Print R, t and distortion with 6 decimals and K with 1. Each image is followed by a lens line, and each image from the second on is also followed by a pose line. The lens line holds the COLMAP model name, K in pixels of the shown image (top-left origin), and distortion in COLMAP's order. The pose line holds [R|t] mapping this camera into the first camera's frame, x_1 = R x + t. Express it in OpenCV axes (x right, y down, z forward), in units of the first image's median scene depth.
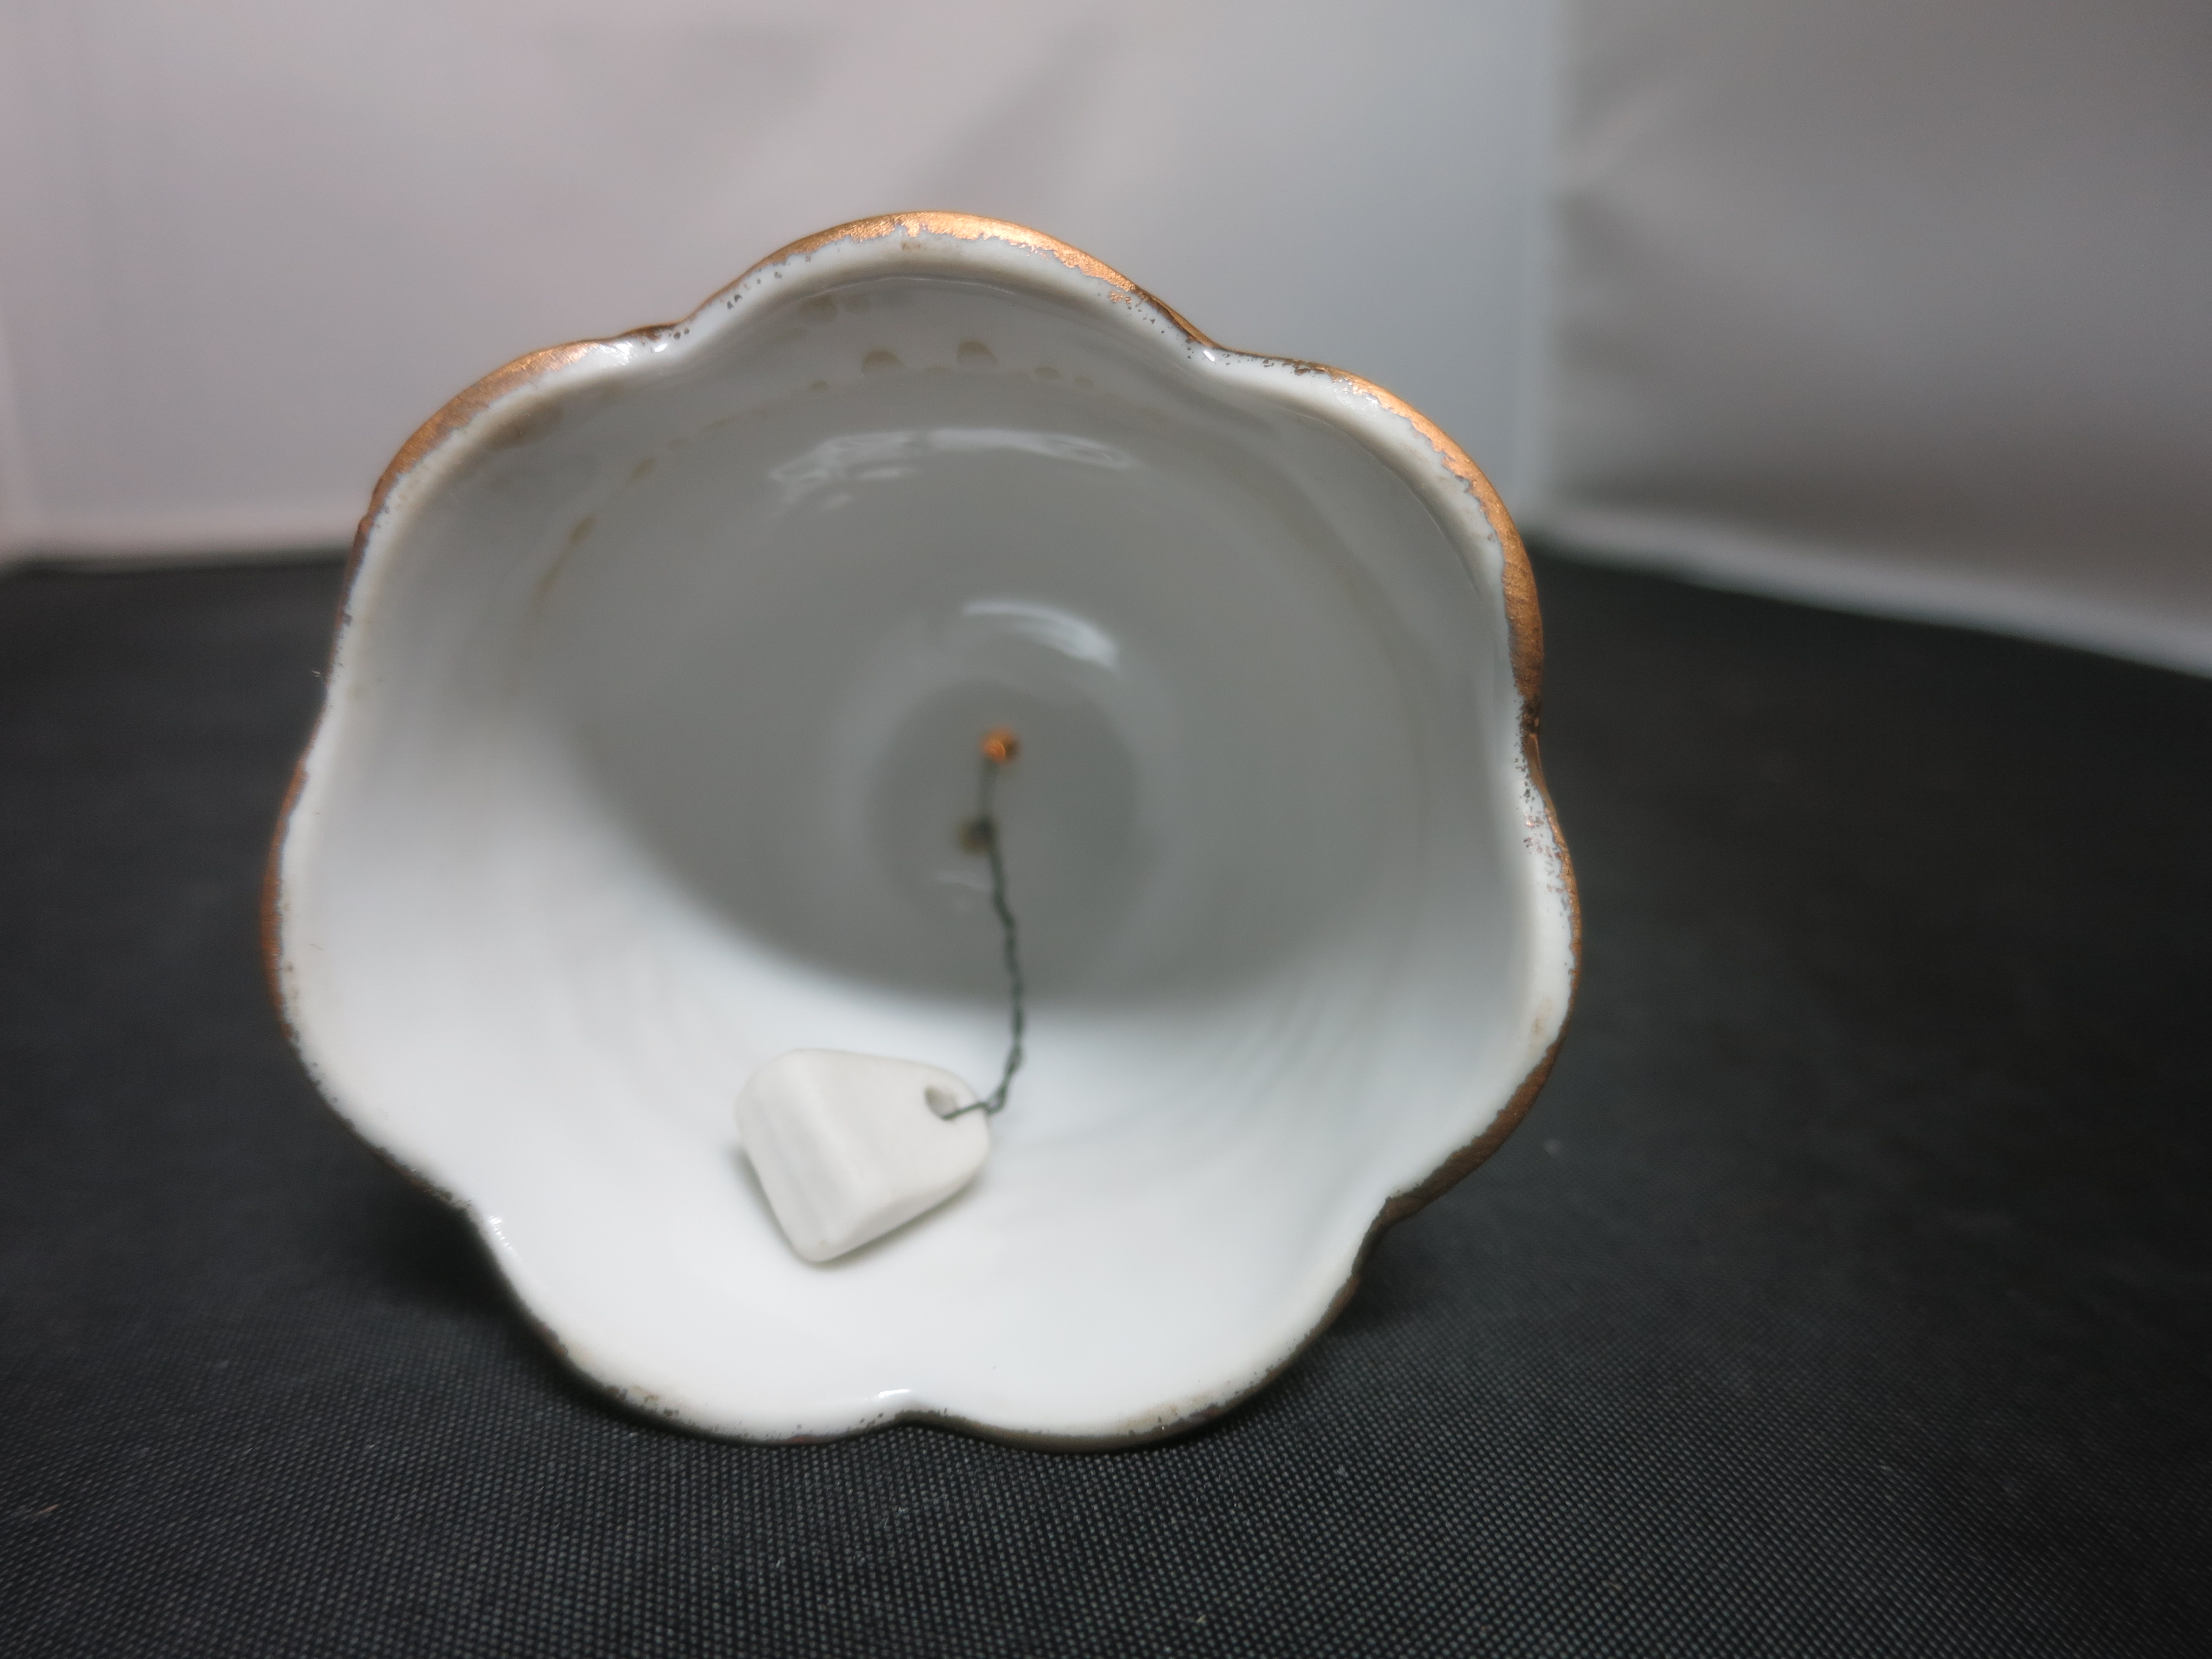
lens RADIAL K [[1572.1, 0, 1109.8], [0, 1572.1, 821.7], [0, 0, 1]] dist [-0.037033, 0.009123]
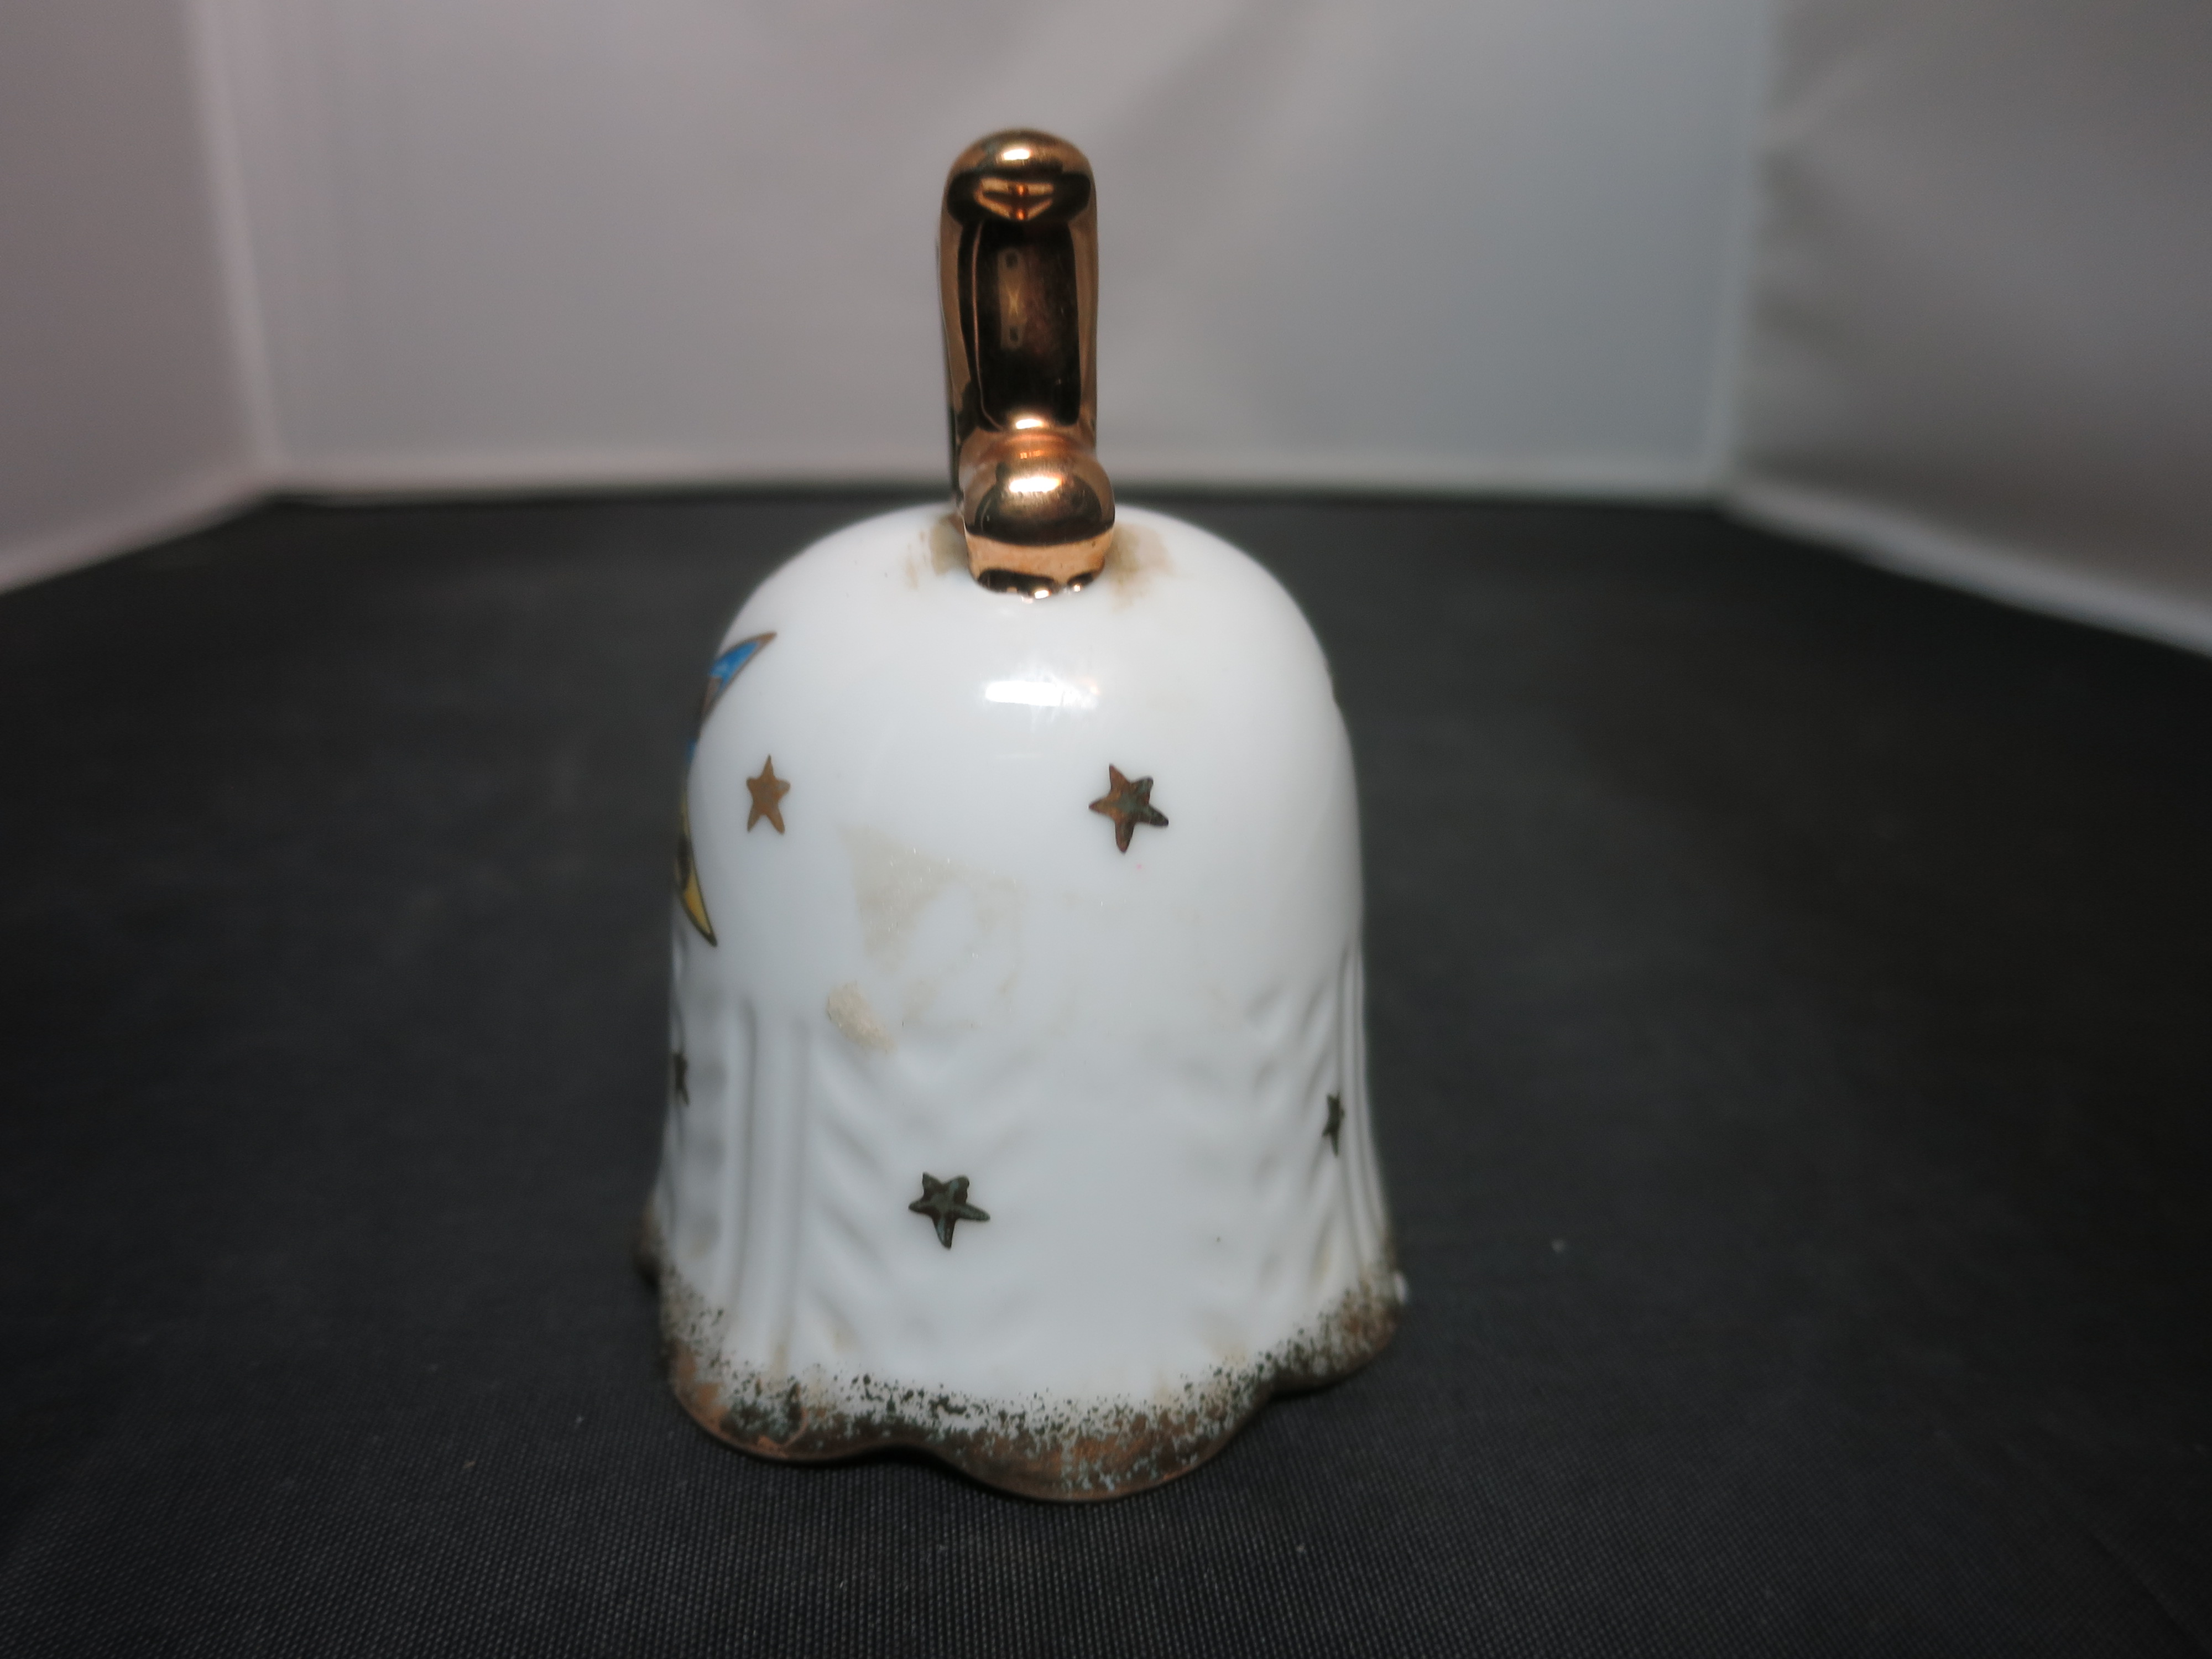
lens RADIAL K [[1572.1, 0, 1103.9], [0, 1572.1, 823.2], [0, 0, 1]] dist [-0.037033, 0.009123]
pose [[0.992004, 0.051139, -0.115383, 0.117889], [-0.044346, 0.997171, 0.060691, -0.237708], [0.118160, -0.055089, 0.991465, -0.212677]]
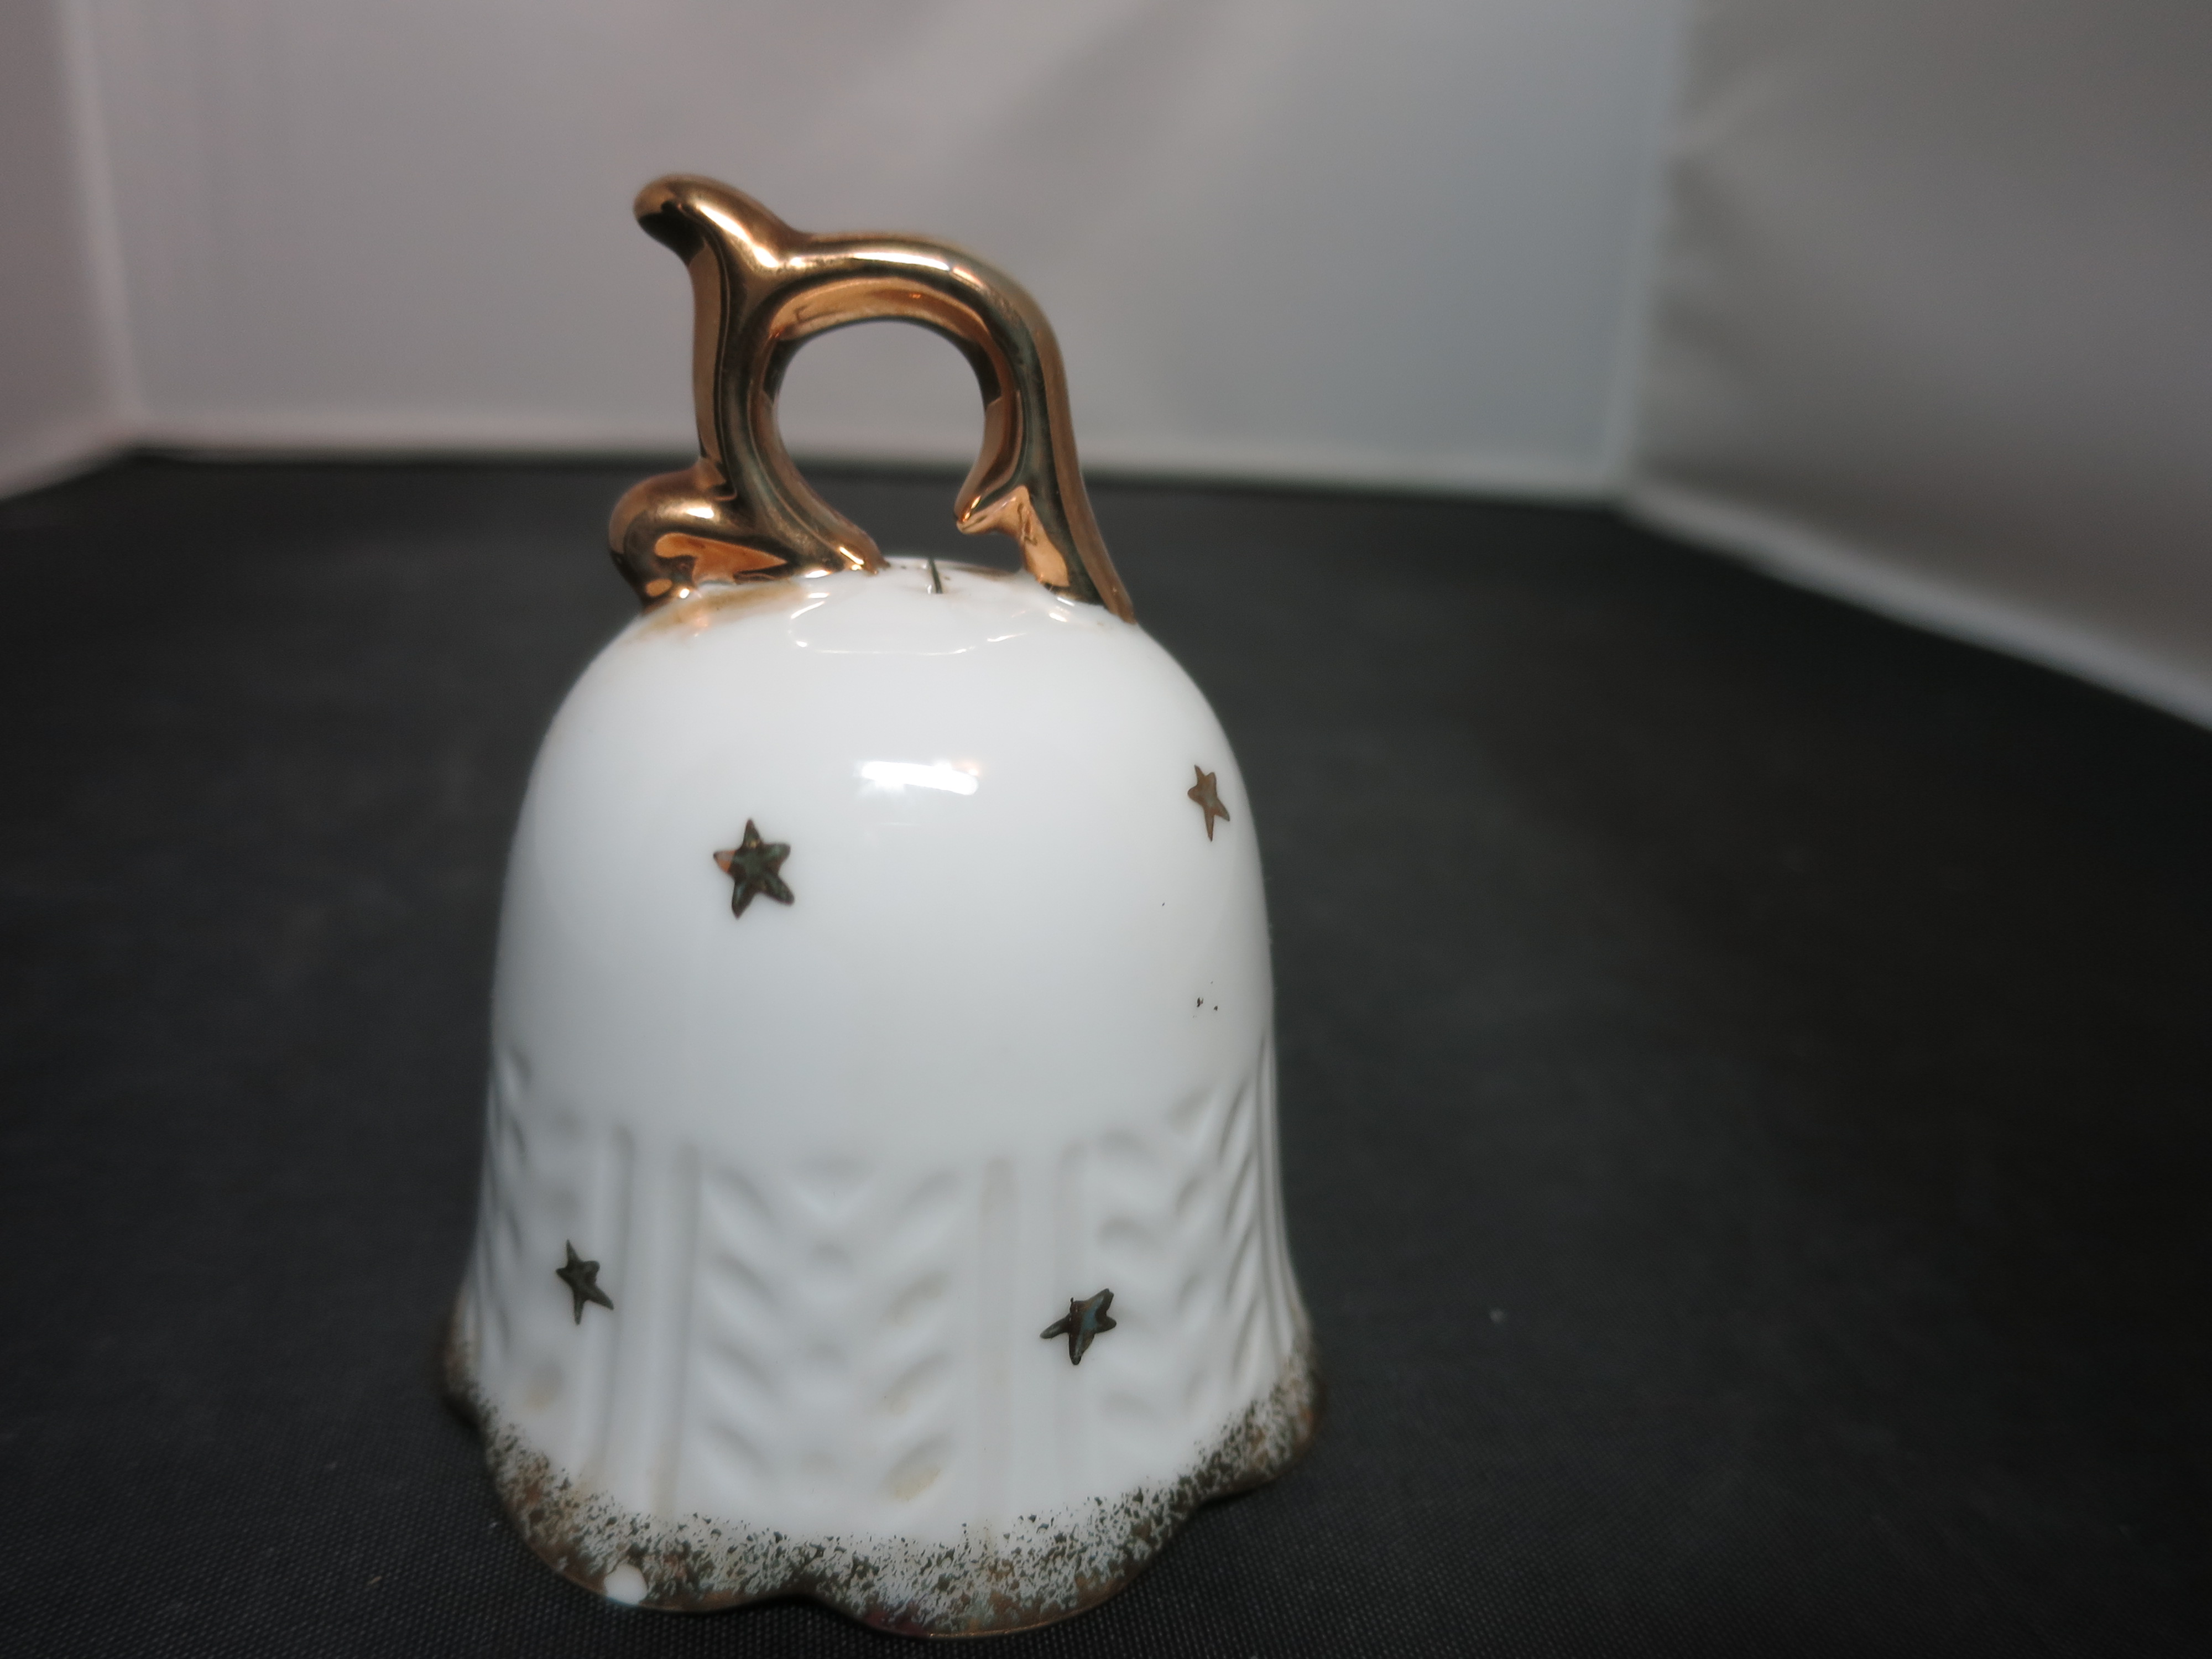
lens RADIAL K [[1572.1, 0, 1104.2], [0, 1572.1, 829.6], [0, 0, 1]] dist [-0.037033, 0.009123]
pose [[0.996579, 0.071485, -0.041472, 0.041718], [-0.068002, 0.994469, 0.080050, -0.329922], [0.046965, -0.076956, 0.995928, -0.149521]]
